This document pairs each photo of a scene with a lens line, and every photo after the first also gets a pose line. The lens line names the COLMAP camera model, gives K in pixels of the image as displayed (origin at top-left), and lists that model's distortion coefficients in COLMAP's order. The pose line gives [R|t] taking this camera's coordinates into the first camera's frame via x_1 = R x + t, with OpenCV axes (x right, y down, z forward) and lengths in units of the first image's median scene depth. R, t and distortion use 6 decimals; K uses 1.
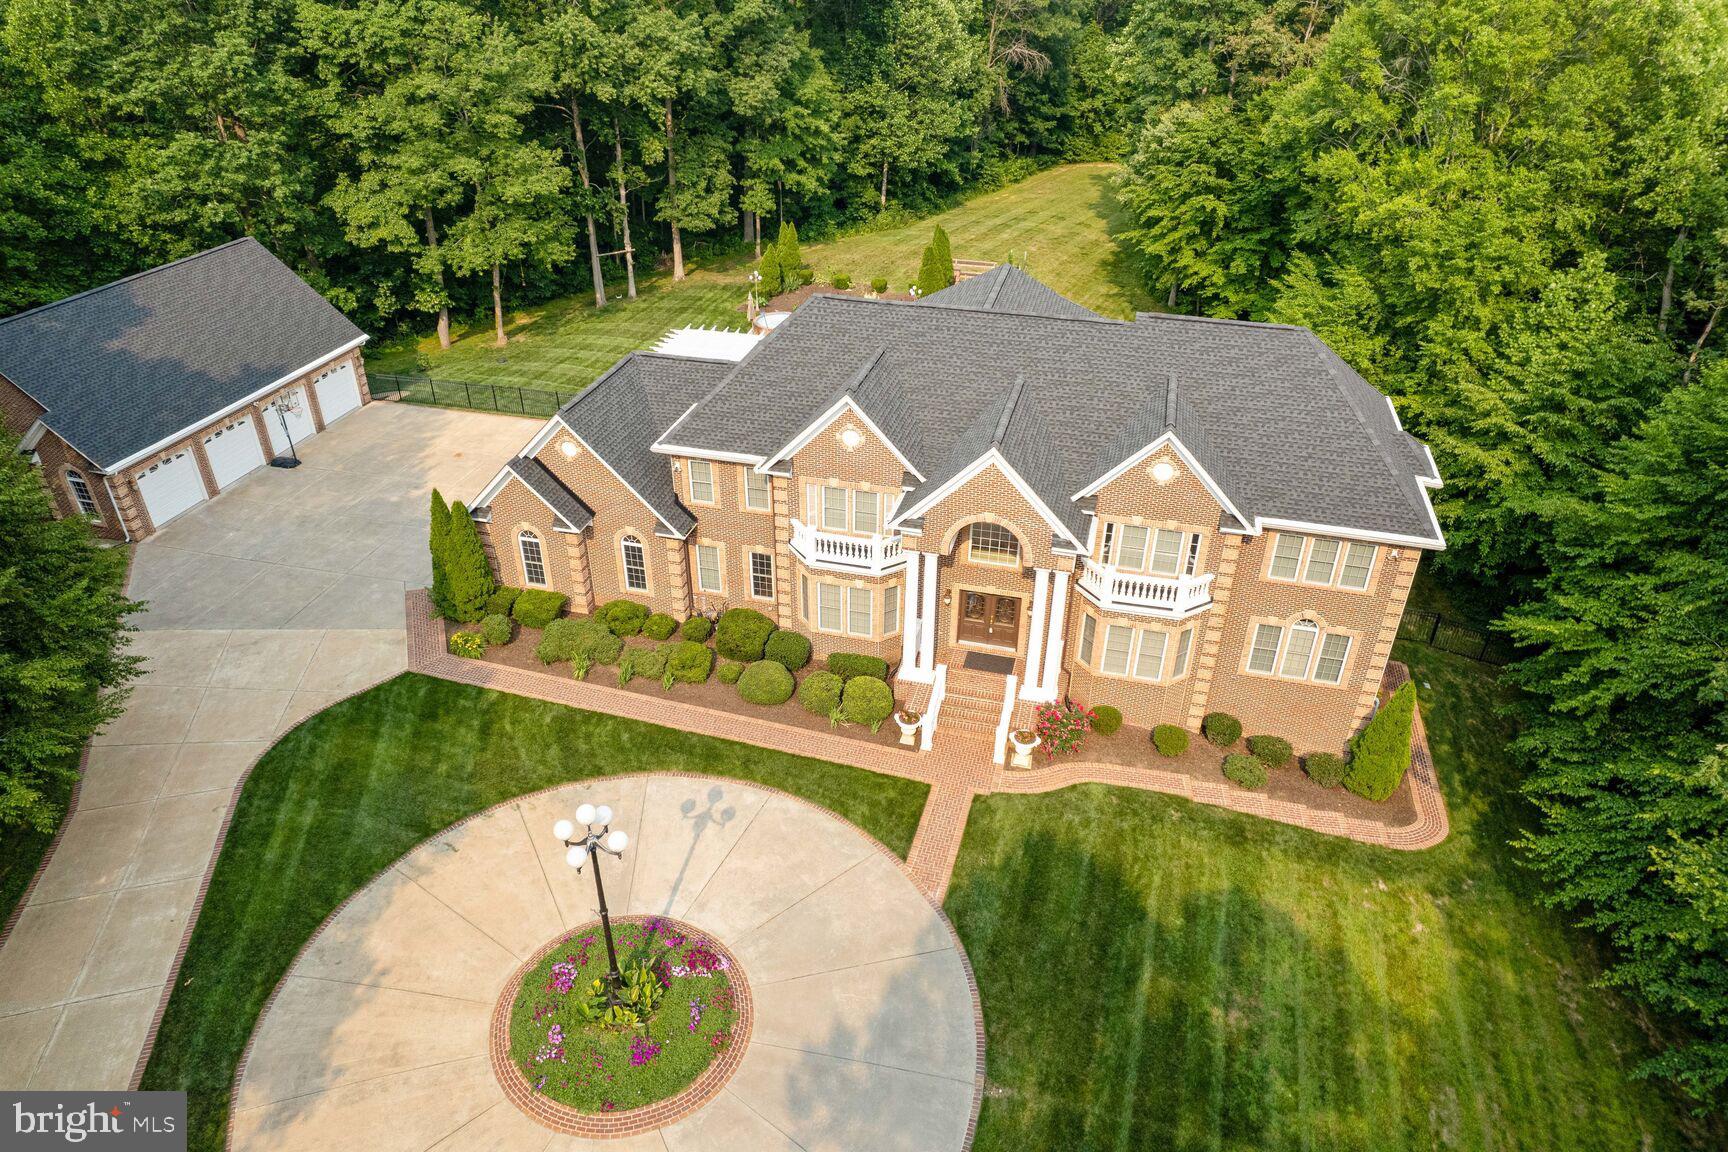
lens RADIAL K [[1085.1, 0, 864.0], [0, 1085.1, 576.0], [0, 0, 1]] dist [-0.031096, 0.003436]
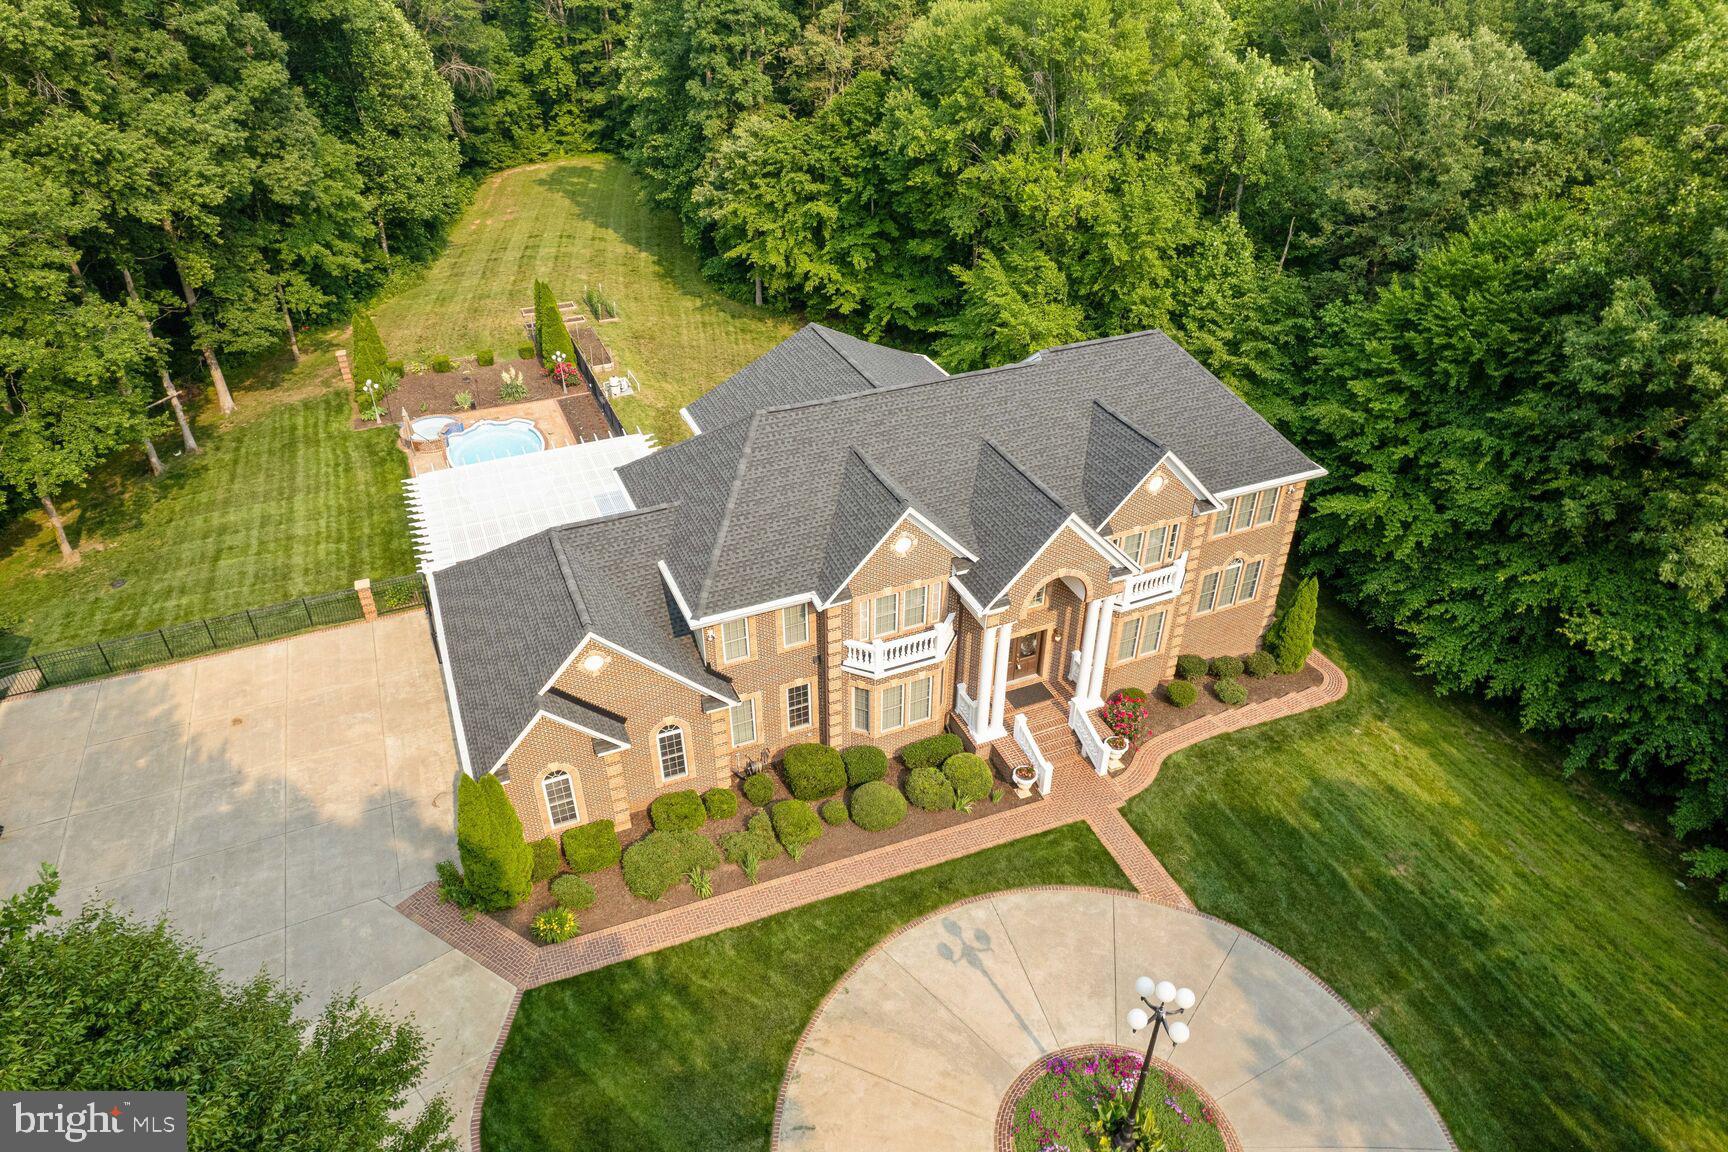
lens RADIAL K [[1084.9, 0, 860.4], [0, 1084.9, 590.6], [0, 0, 1]] dist [-0.049602, 0.056000]
pose [[0.793675, -0.354510, 0.494371, -0.509463], [0.329278, 0.933662, 0.140892, -0.222510], [-0.511524, 0.050963, 0.857757, 0.151562]]
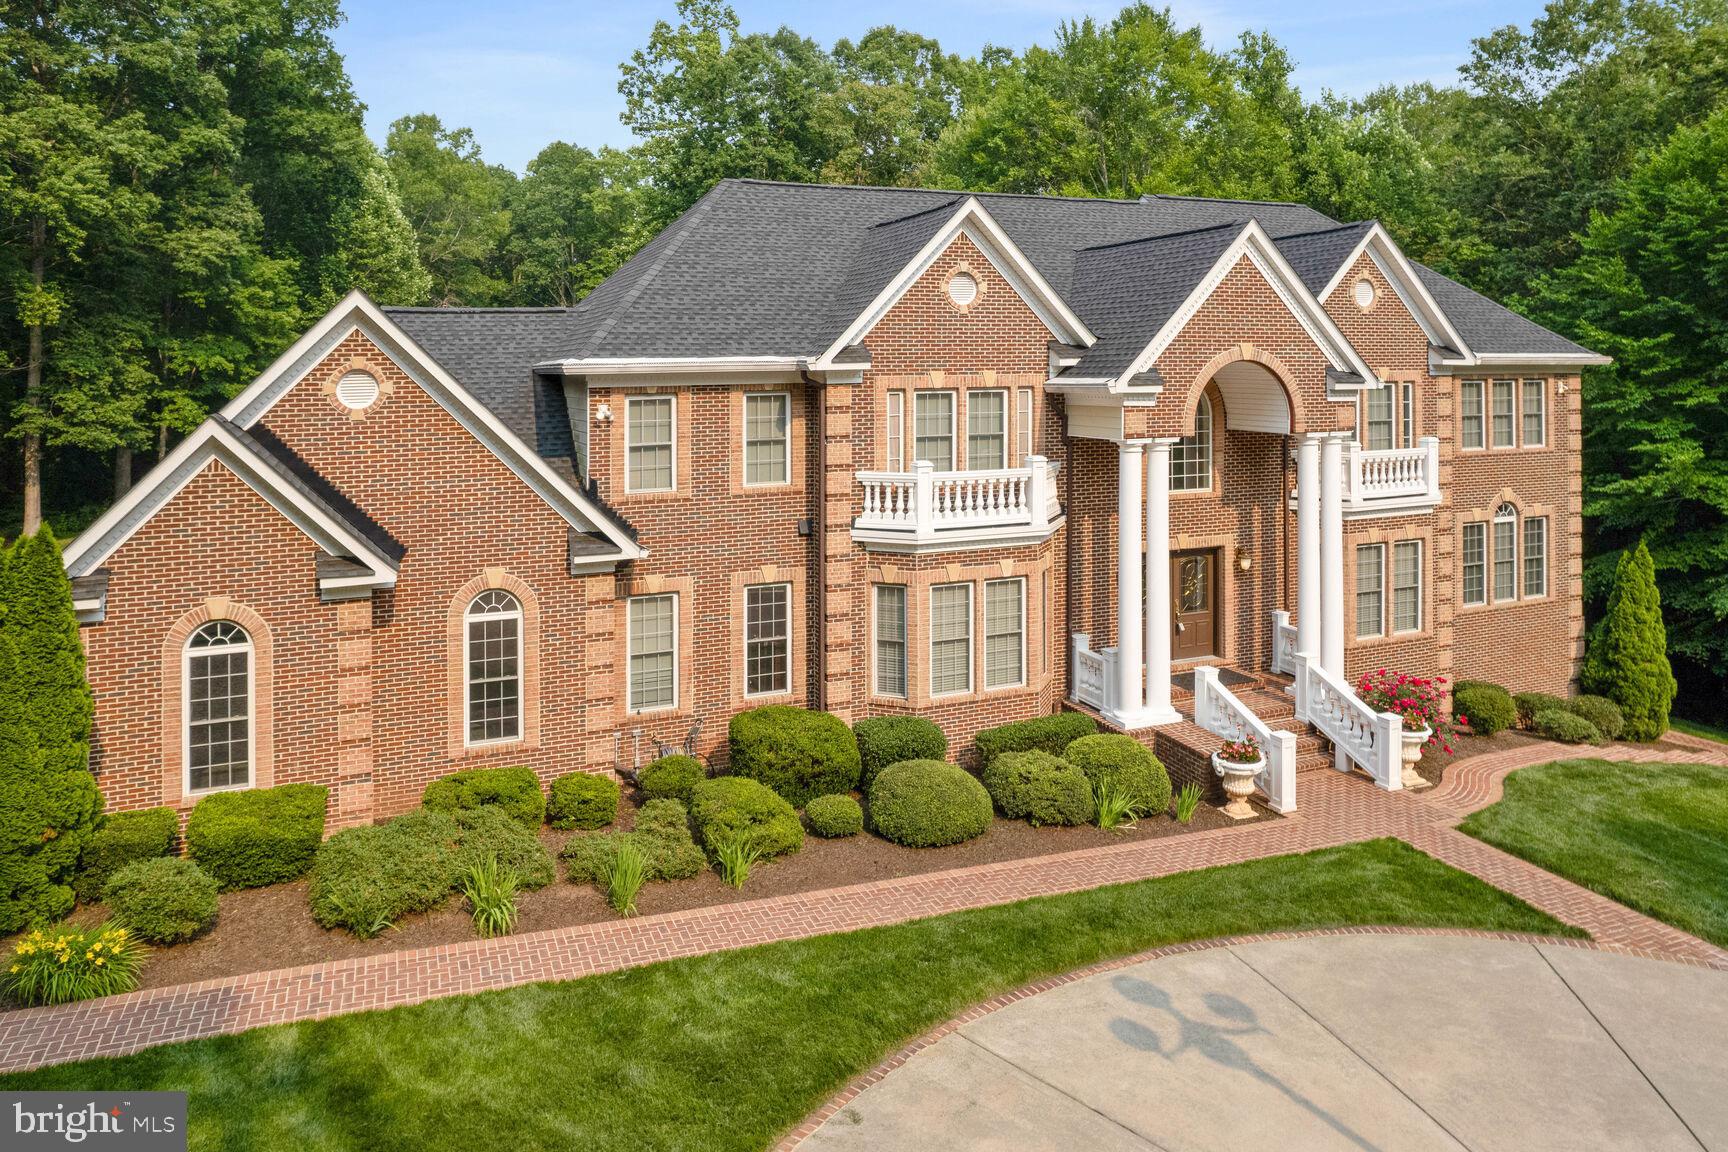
lens RADIAL K [[1176.4, 0, 874.6], [0, 1176.4, 335.9], [0, 0, 1]] dist [-0.028899, 0.001973]
pose [[0.796171, -0.007579, 0.605025, -0.390200], [0.330658, 0.842858, -0.424565, 0.130126], [-0.506732, 0.538083, 0.673565, 0.570821]]
